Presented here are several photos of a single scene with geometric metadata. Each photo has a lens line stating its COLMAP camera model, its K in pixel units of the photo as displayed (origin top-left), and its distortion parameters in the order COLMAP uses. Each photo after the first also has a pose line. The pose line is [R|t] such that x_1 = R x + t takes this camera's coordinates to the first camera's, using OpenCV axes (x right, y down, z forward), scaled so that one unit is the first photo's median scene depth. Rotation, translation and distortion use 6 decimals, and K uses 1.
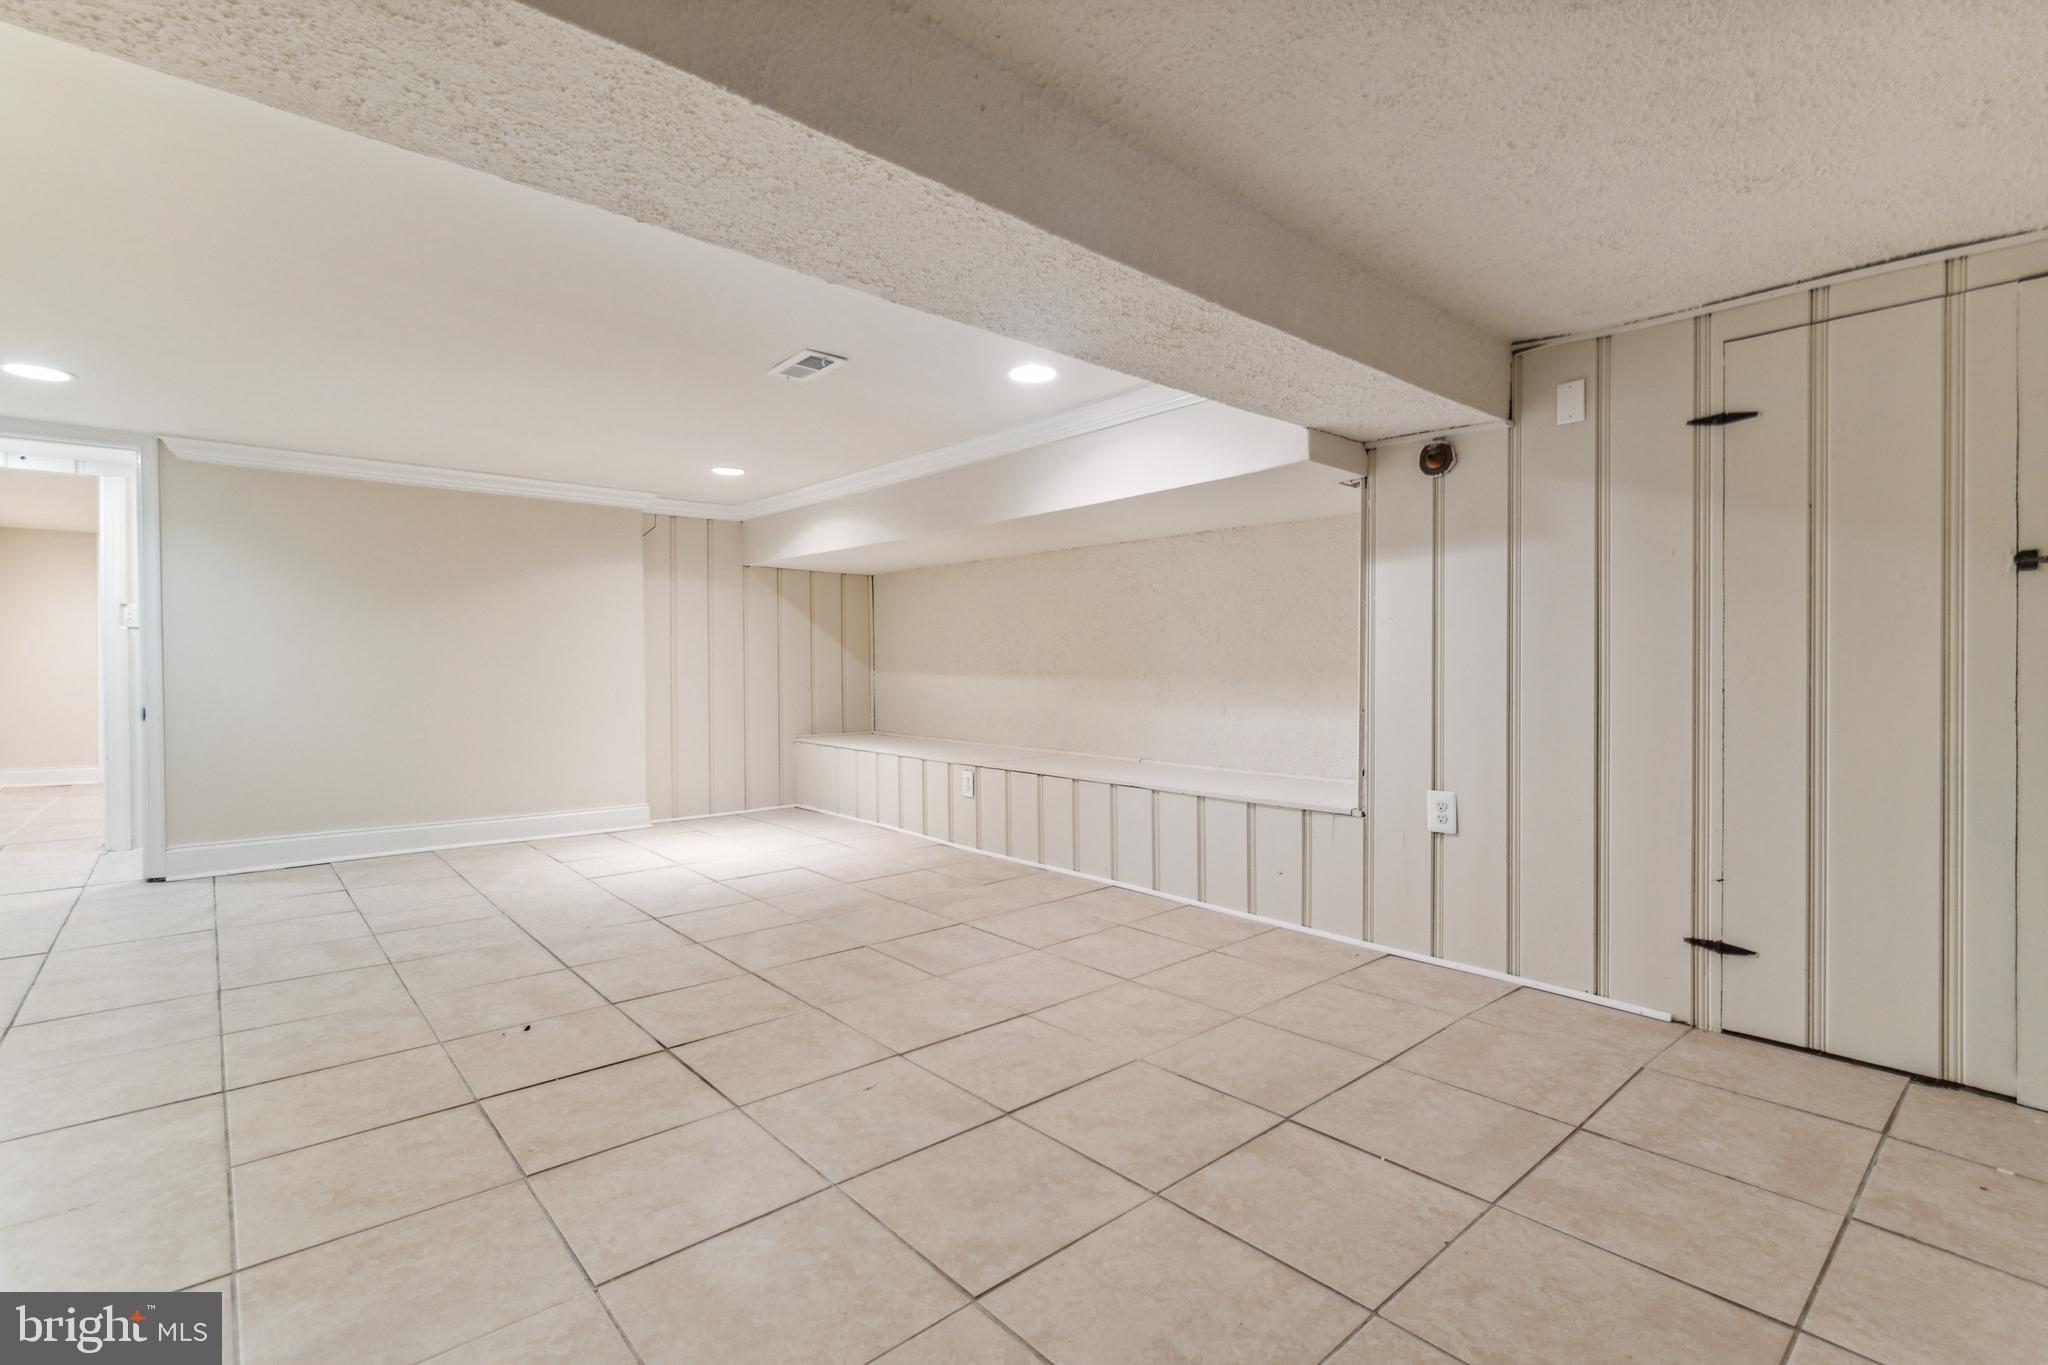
lens RADIAL K [[952.5, 0, 1036.8], [0, 952.5, 674.3], [0, 0, 1]] dist [-0.000516, -0.000770]
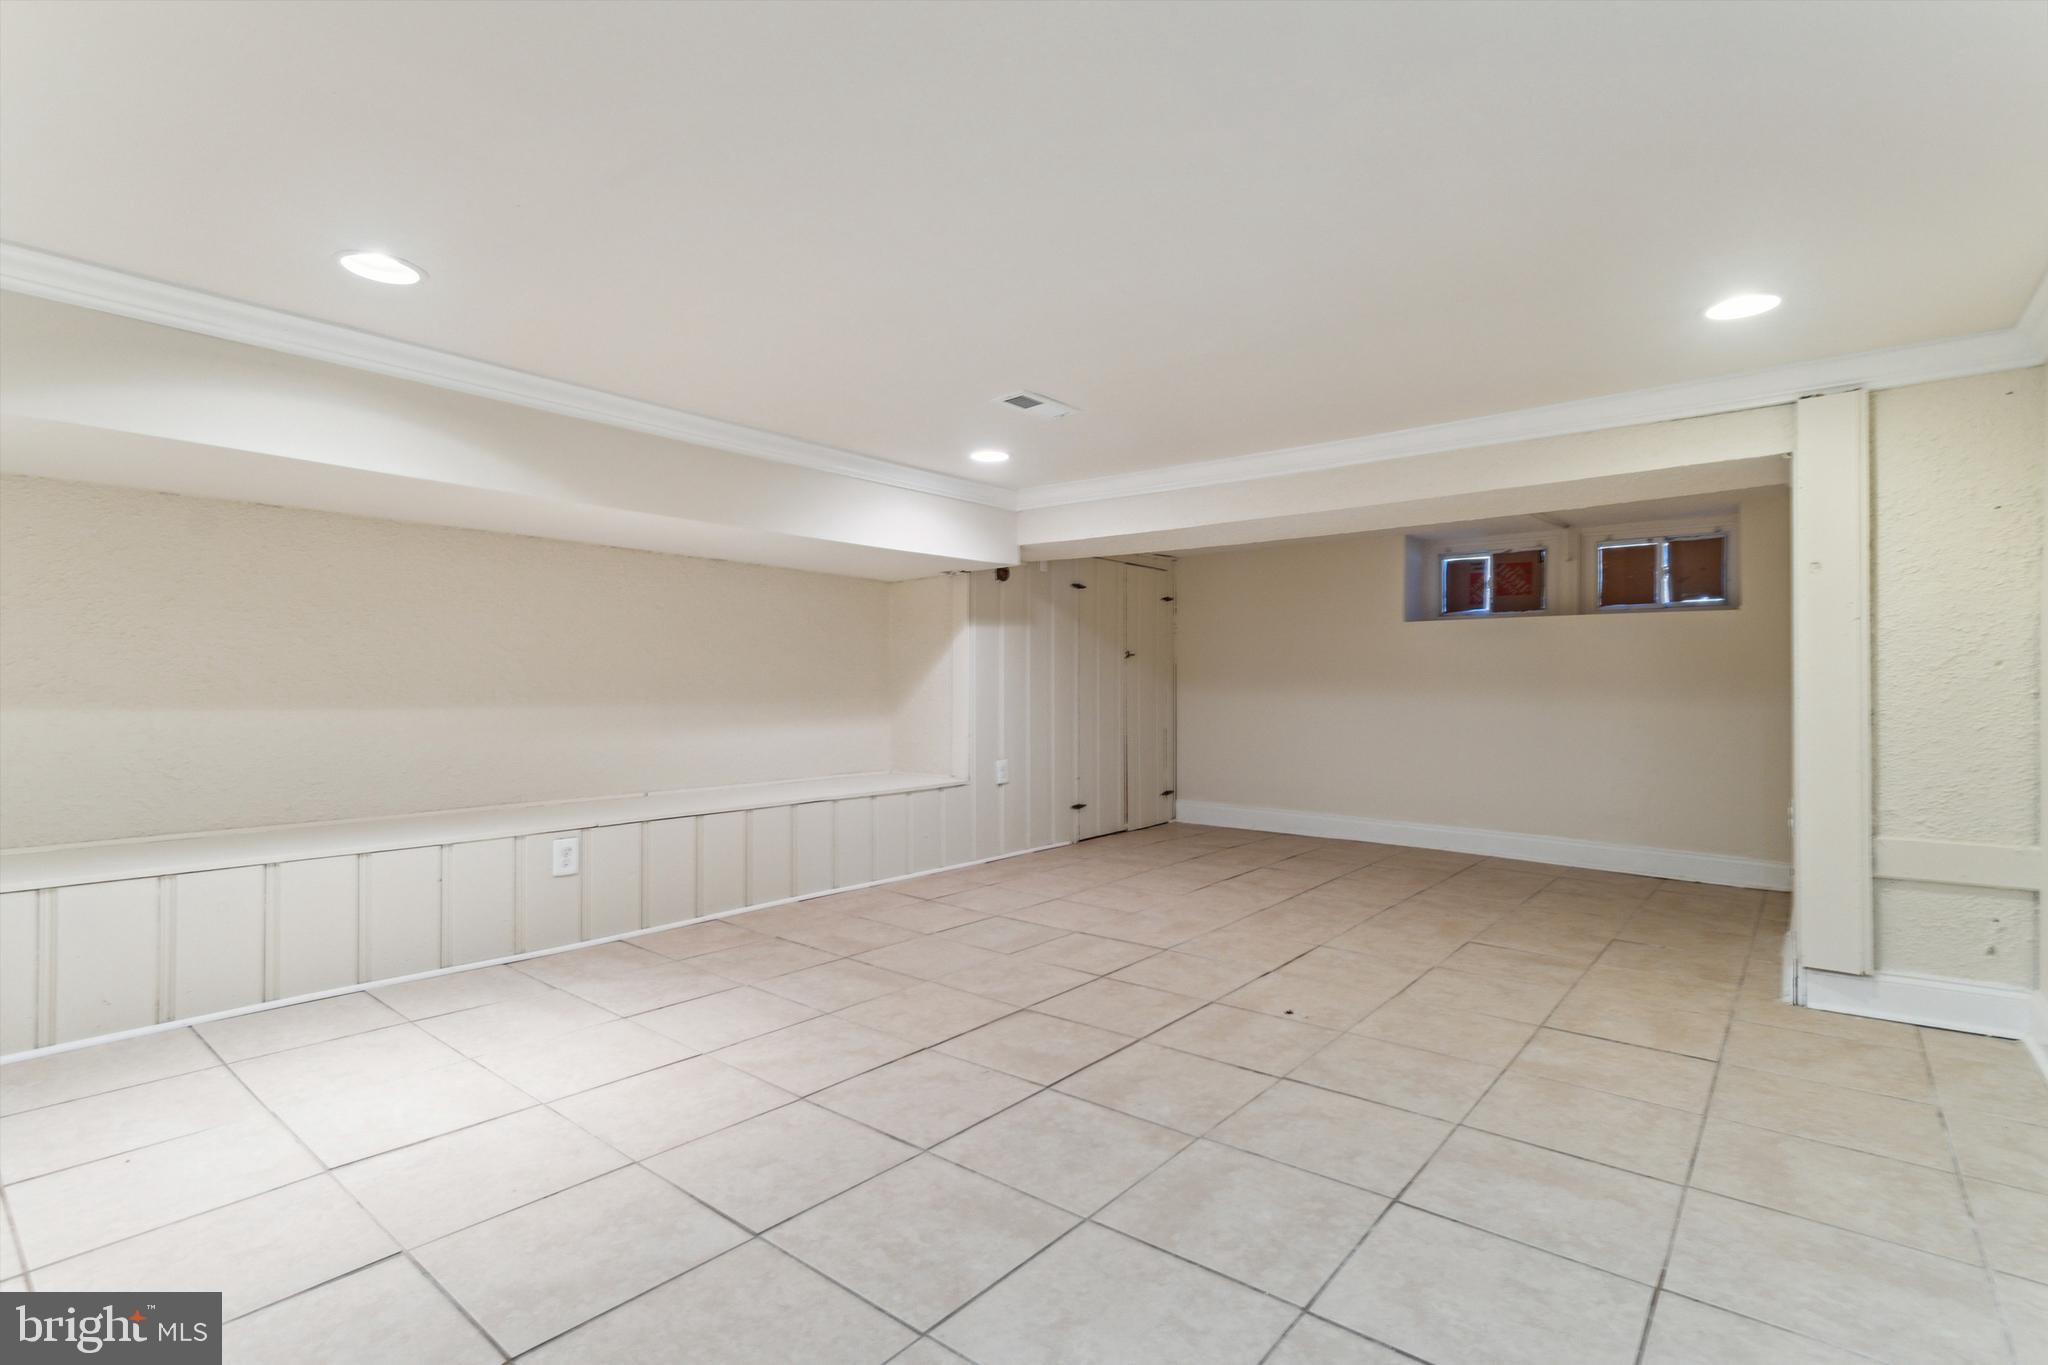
lens RADIAL K [[952.5, 0, 1036.8], [0, 952.5, 674.3], [0, 0, 1]] dist [-0.000516, -0.000770]
pose [[-0.164413, 0.011616, 0.986323, -1.452503], [0.008396, 0.999911, -0.010376, -0.021027], [-0.986356, 0.006575, -0.164496, 1.334465]]
